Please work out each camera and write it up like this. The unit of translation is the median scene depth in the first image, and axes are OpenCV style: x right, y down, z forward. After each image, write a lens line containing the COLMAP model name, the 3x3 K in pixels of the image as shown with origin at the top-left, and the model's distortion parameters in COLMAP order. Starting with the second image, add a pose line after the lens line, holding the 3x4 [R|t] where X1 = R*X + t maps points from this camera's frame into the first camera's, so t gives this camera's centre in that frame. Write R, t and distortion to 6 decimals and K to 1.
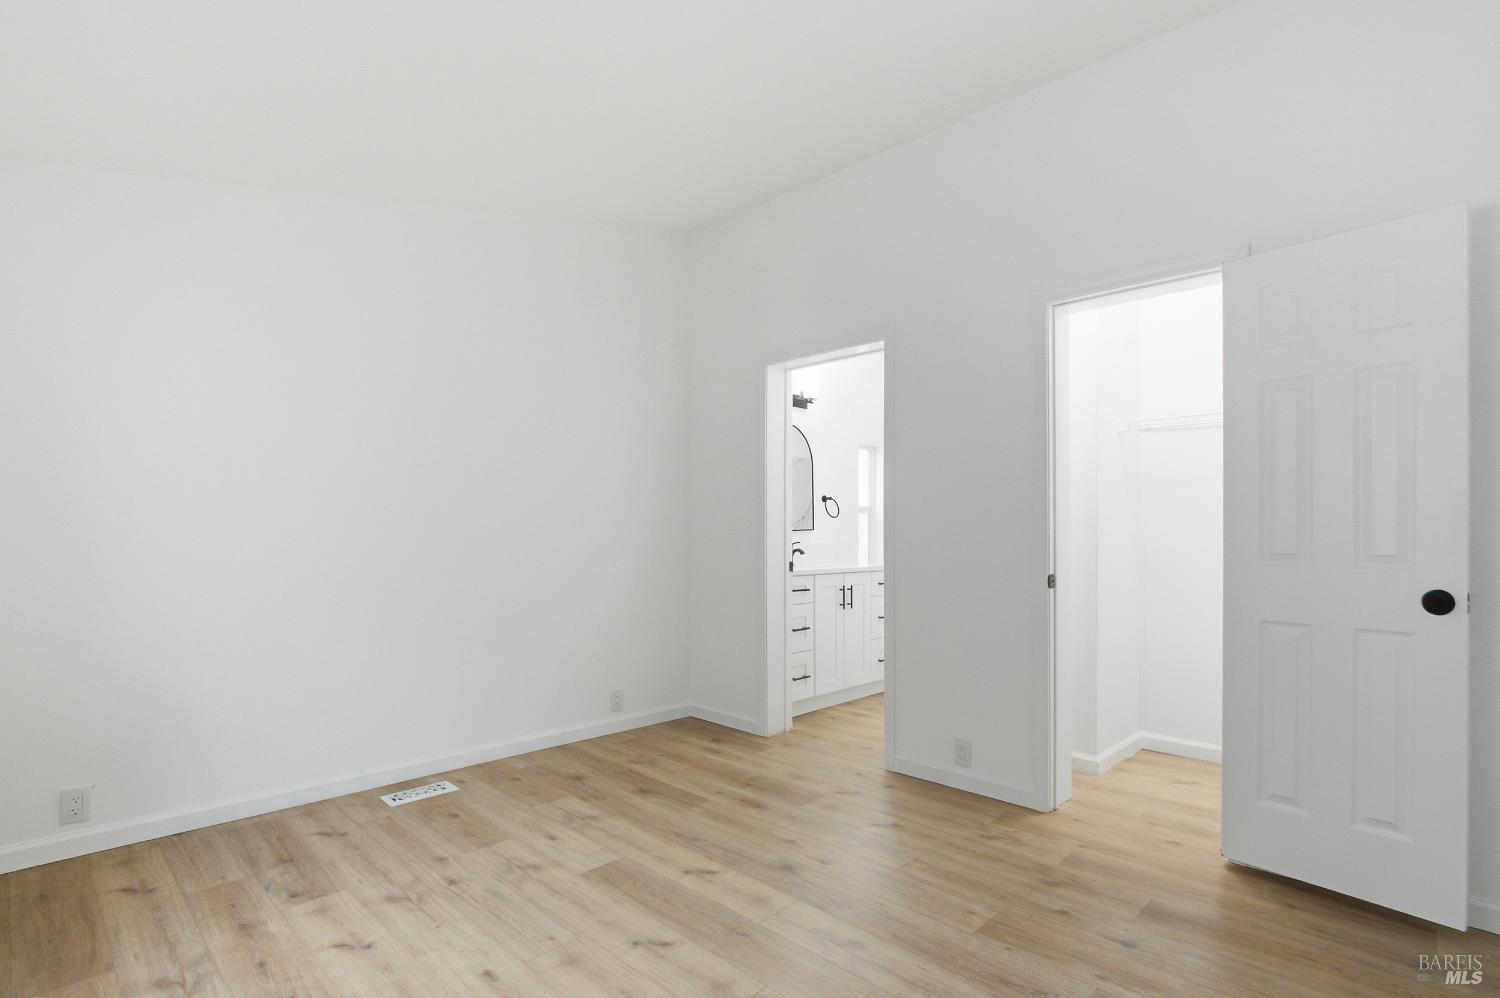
lens RADIAL K [[735.2, 0, 756.5], [0, 735.2, 498.1], [0, 0, 1]] dist [-0.010441, -0.000131]
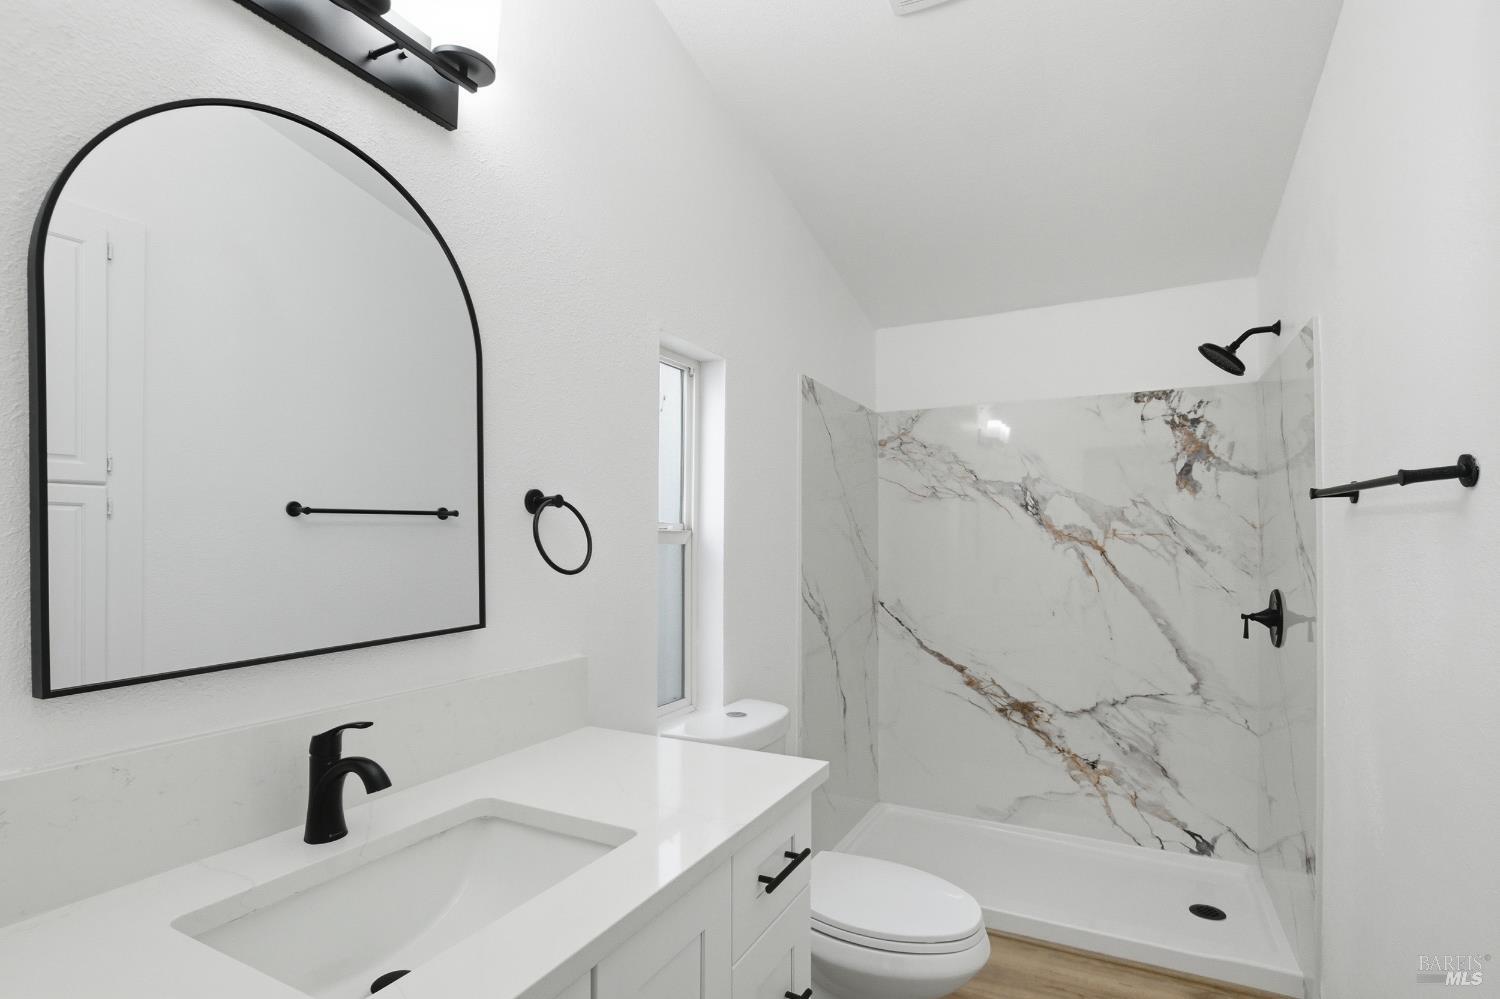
lens RADIAL K [[735.2, 0, 756.8], [0, 735.2, 532.4], [0, 0, 1]] dist [-0.010441, -0.000131]
pose [[0.957090, -0.007540, 0.289694, 0.175289], [-0.007245, 0.998726, 0.049931, 0.001544], [-0.289702, -0.049888, 0.955816, 1.413207]]
